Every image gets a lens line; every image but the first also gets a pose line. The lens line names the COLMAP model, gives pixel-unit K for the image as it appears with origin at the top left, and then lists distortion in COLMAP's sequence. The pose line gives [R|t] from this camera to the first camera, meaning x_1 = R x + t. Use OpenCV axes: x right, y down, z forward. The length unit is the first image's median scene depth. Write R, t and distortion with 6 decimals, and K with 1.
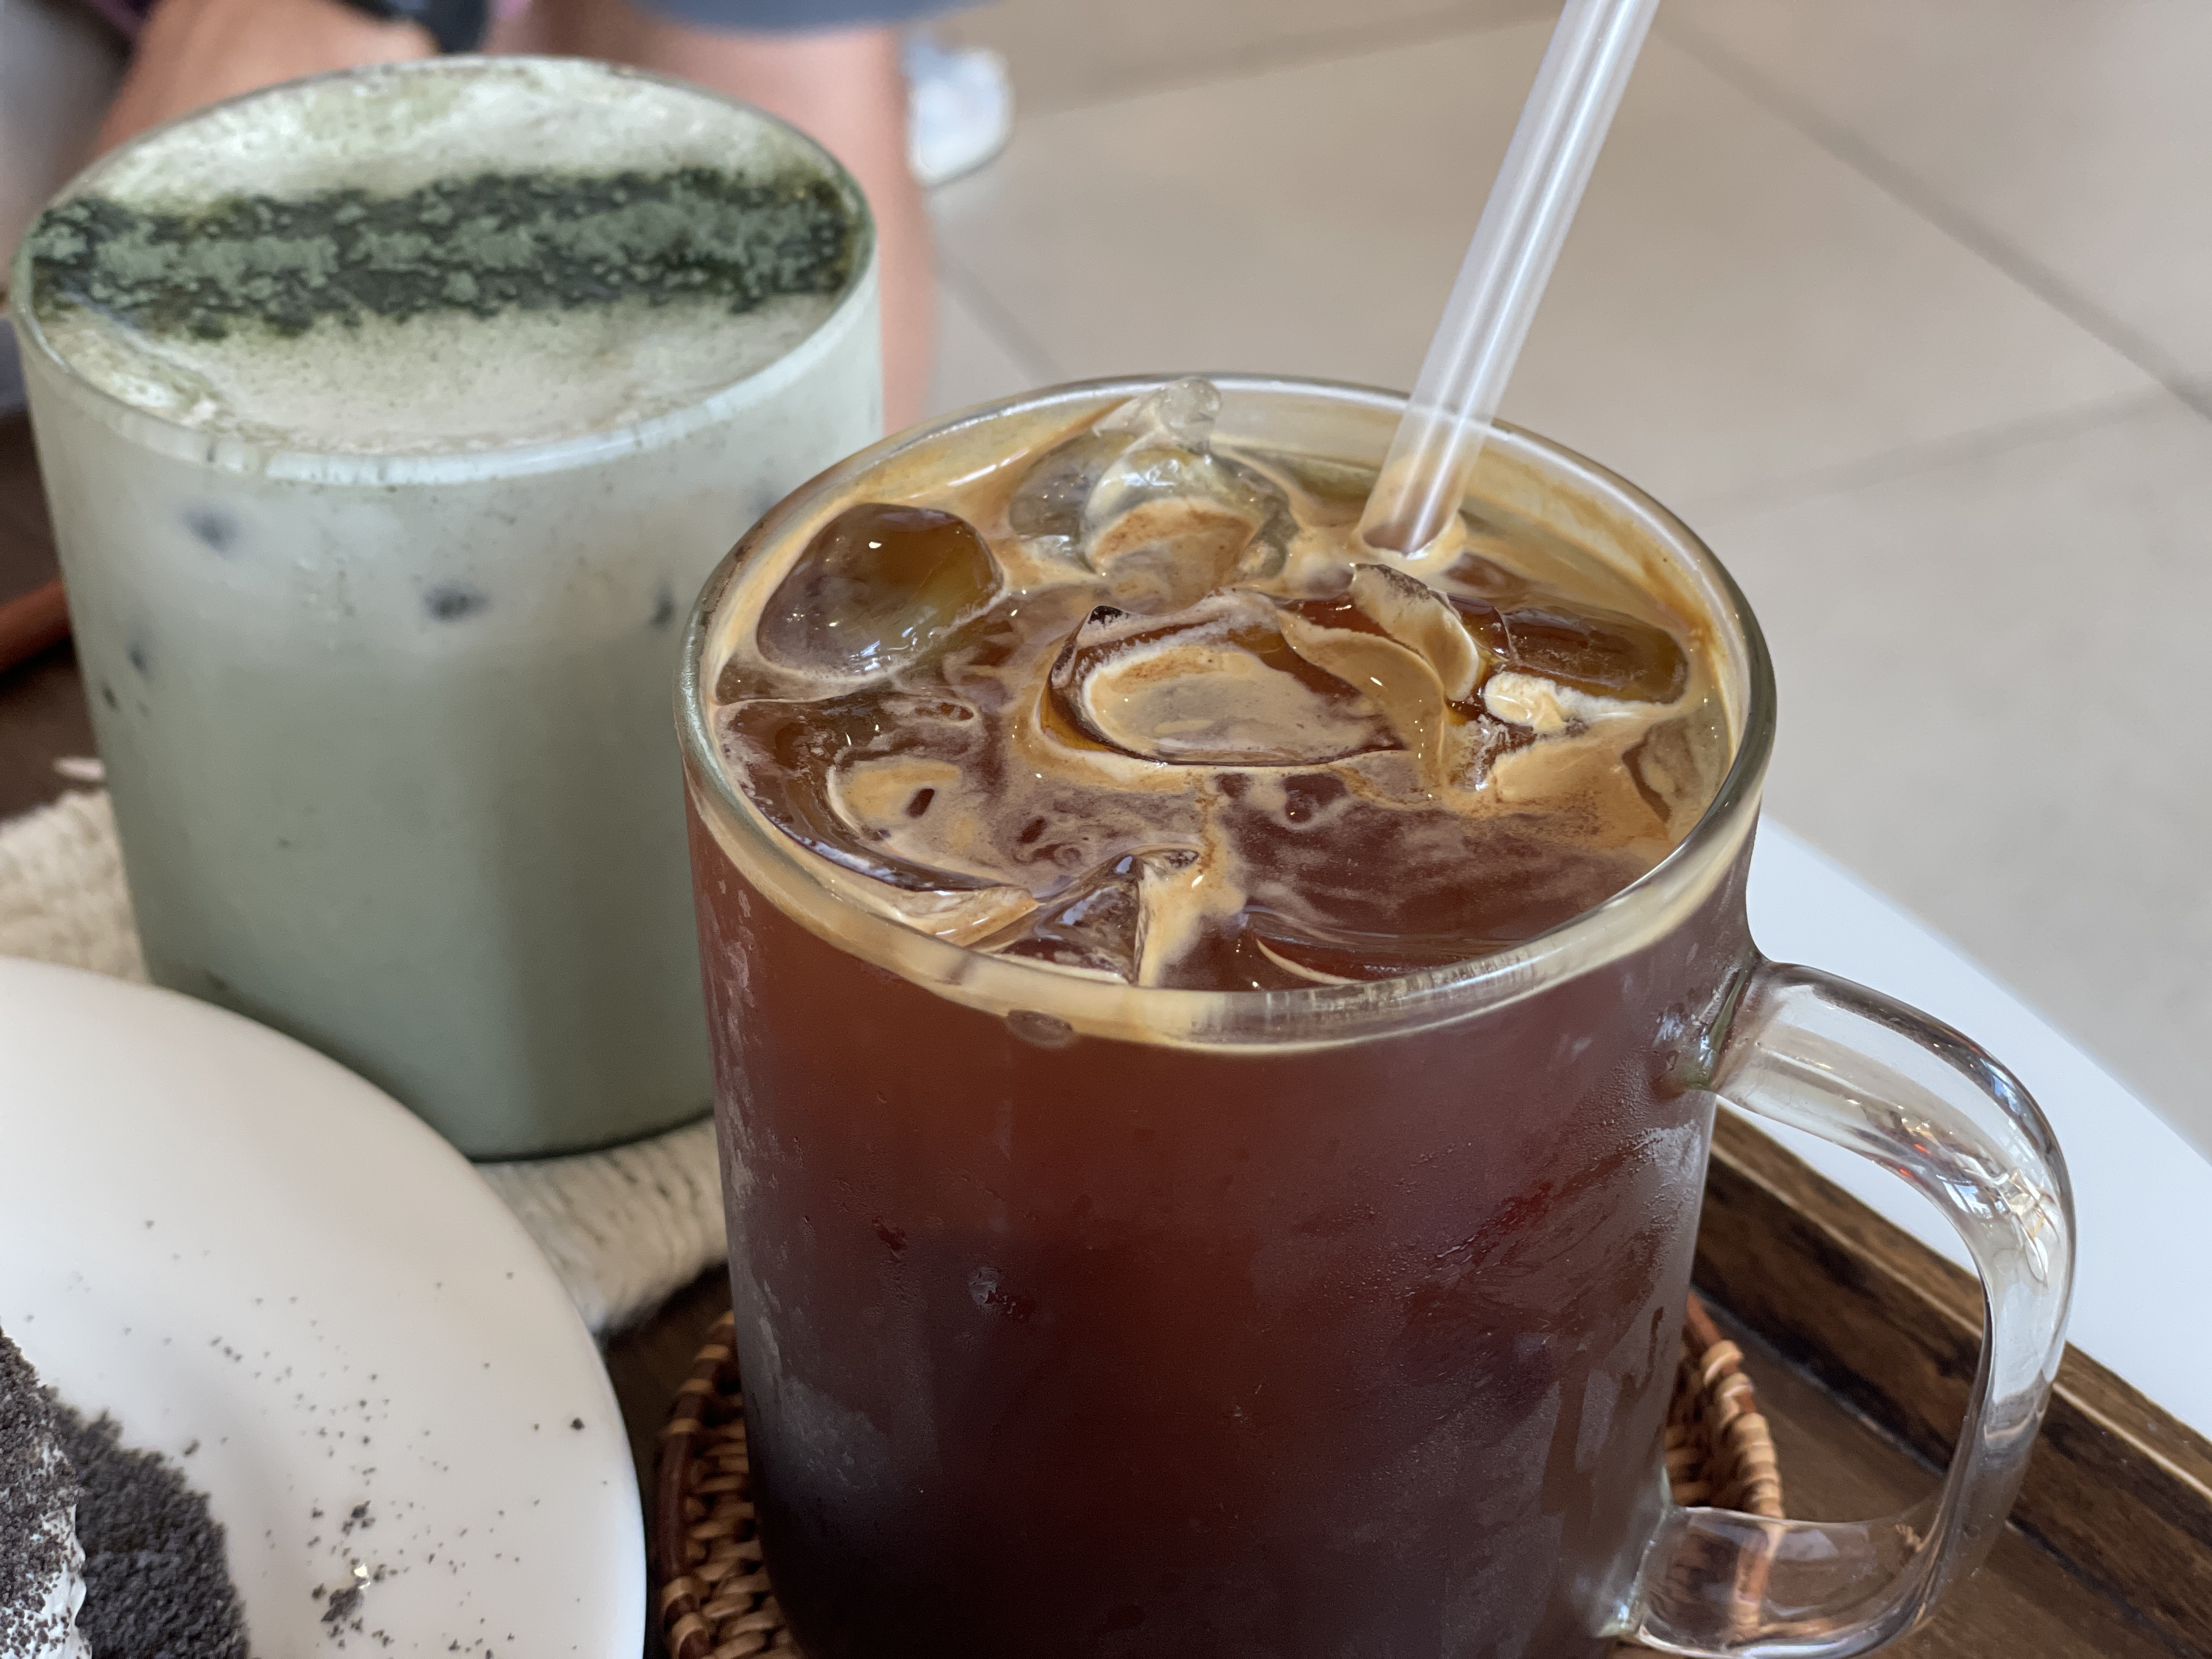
lens RADIAL K [[3430.2, 0, 1156.5], [0, 3430.2, 799.4], [0, 0, 1]] dist [0.020498, 0.000000]
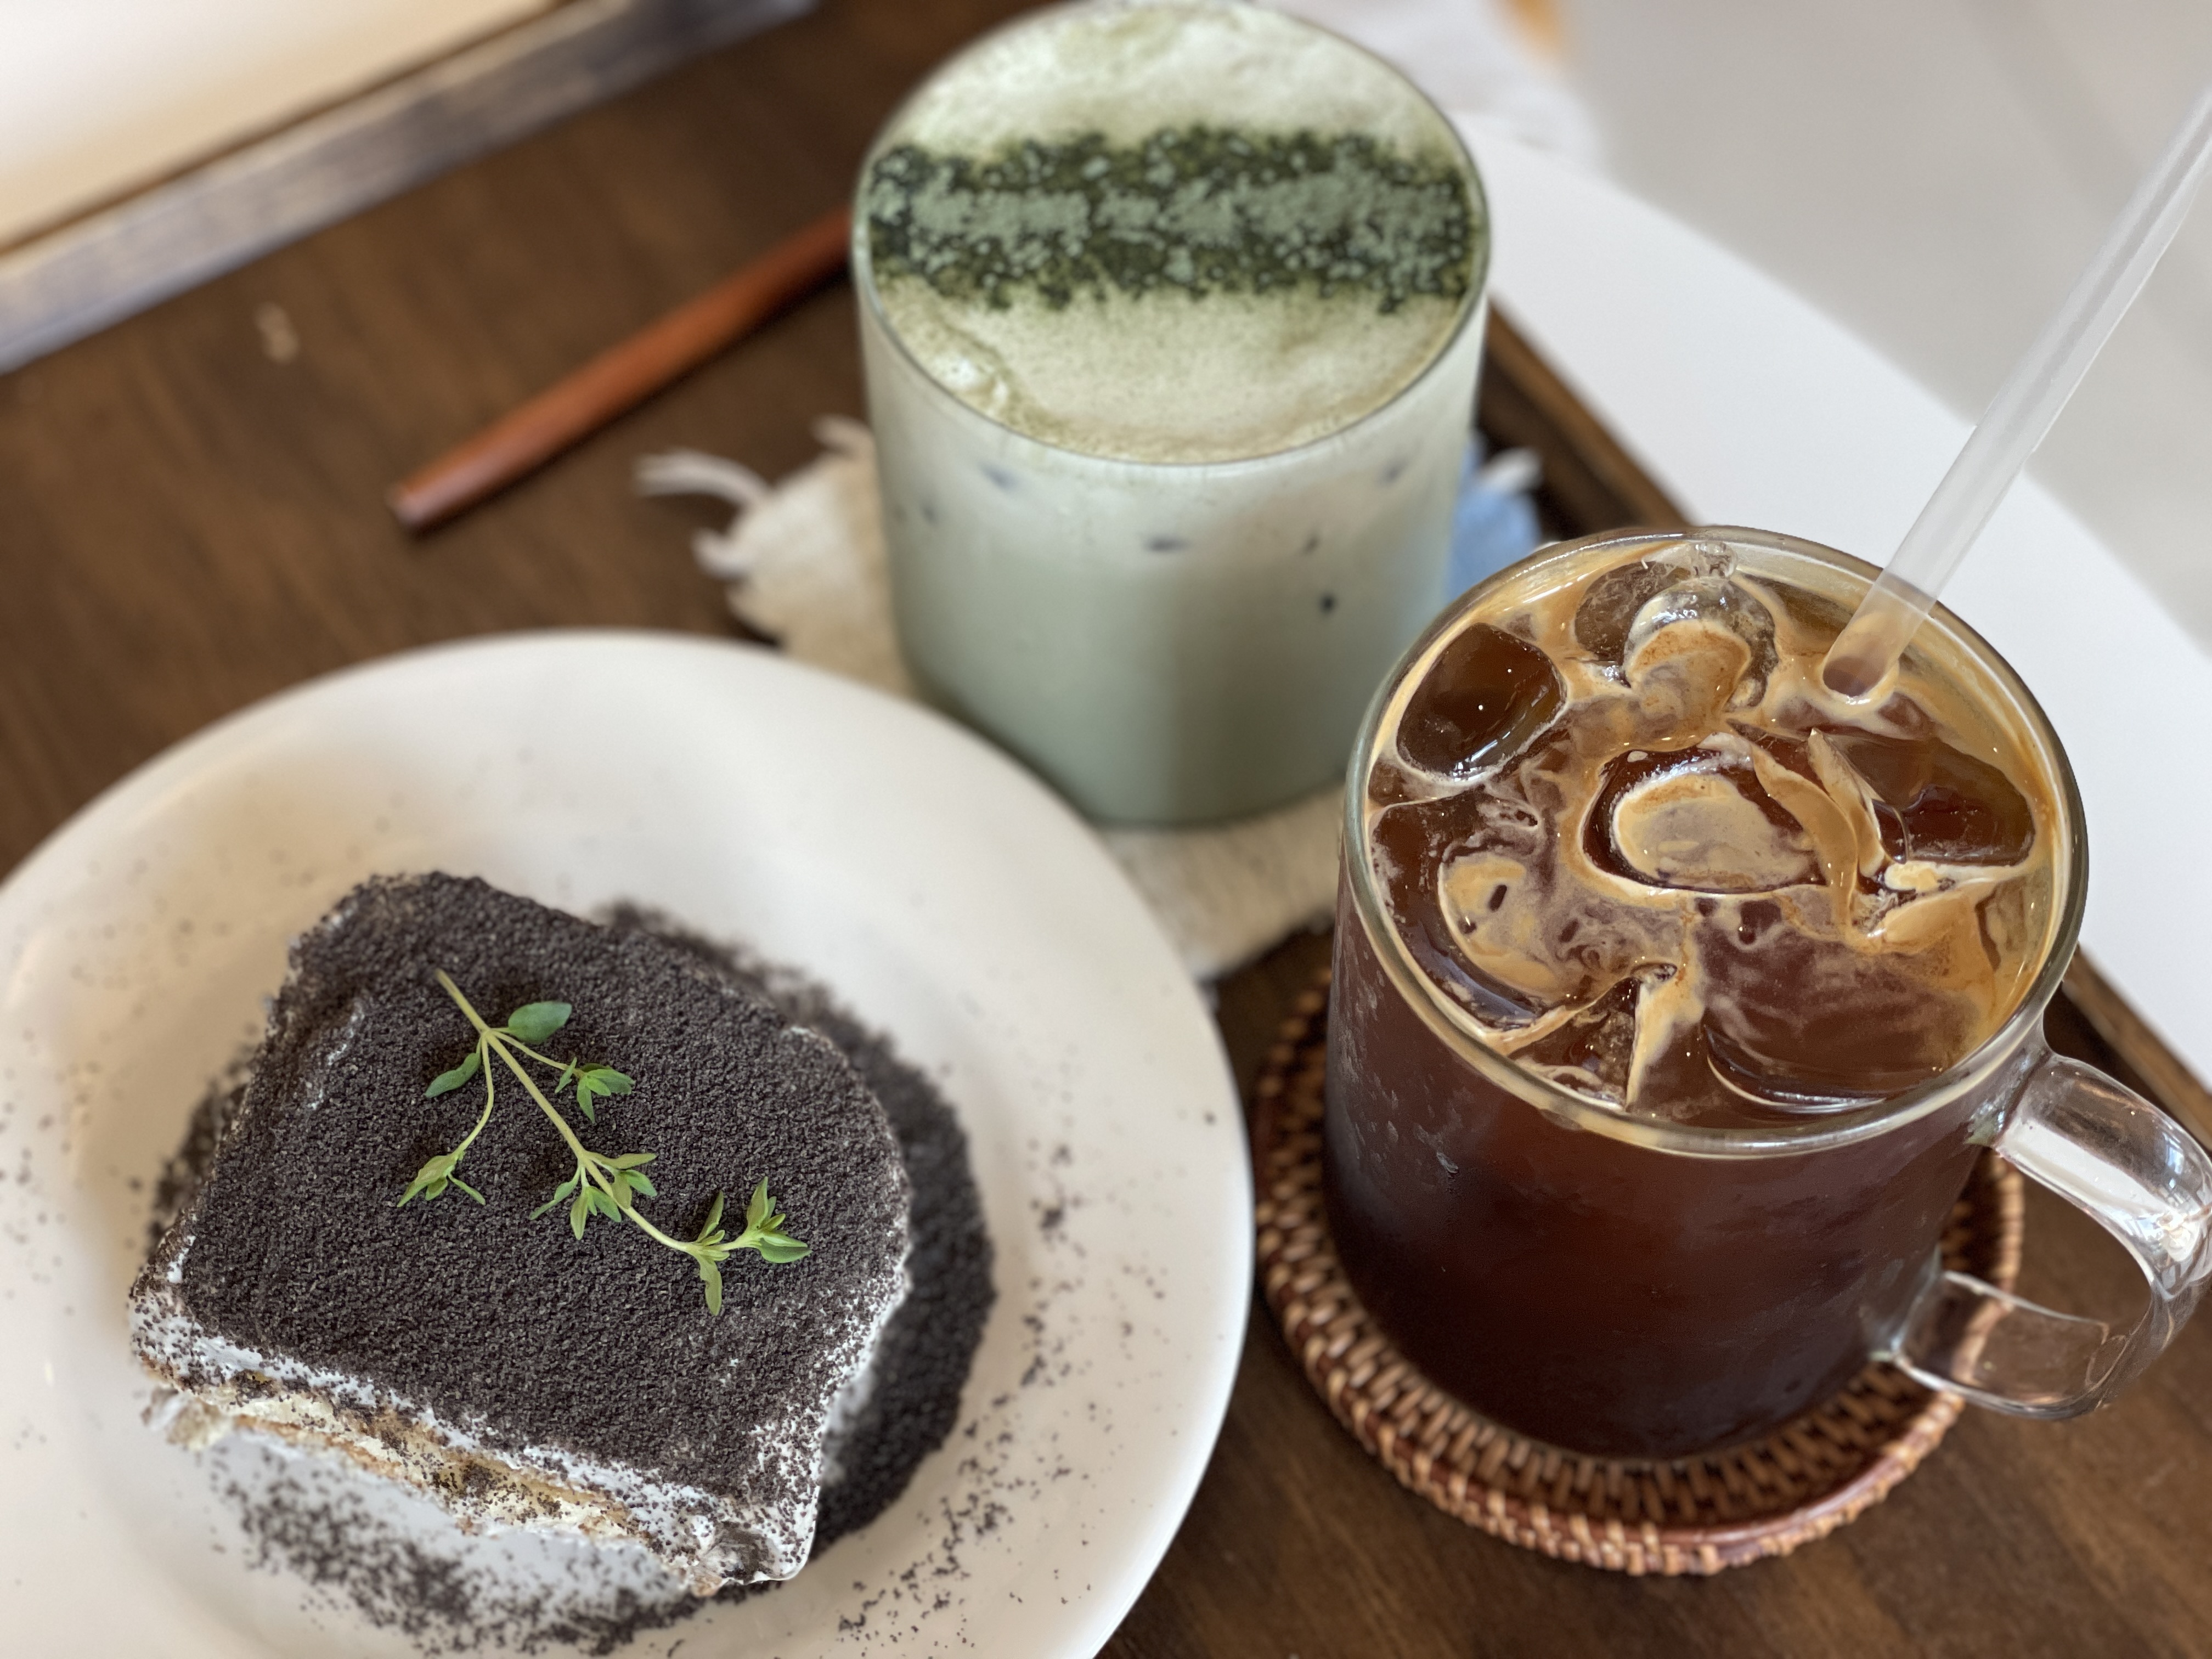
lens RADIAL K [[3430.2, 0, 1118.9], [0, 3430.2, 822.6], [0, 0, 1]] dist [0.020498, 0.000000]
pose [[0.986771, 0.120382, -0.108586, -0.064658], [-0.075893, 0.934877, 0.346763, -0.480735], [0.143259, -0.333935, 0.931646, -0.376685]]
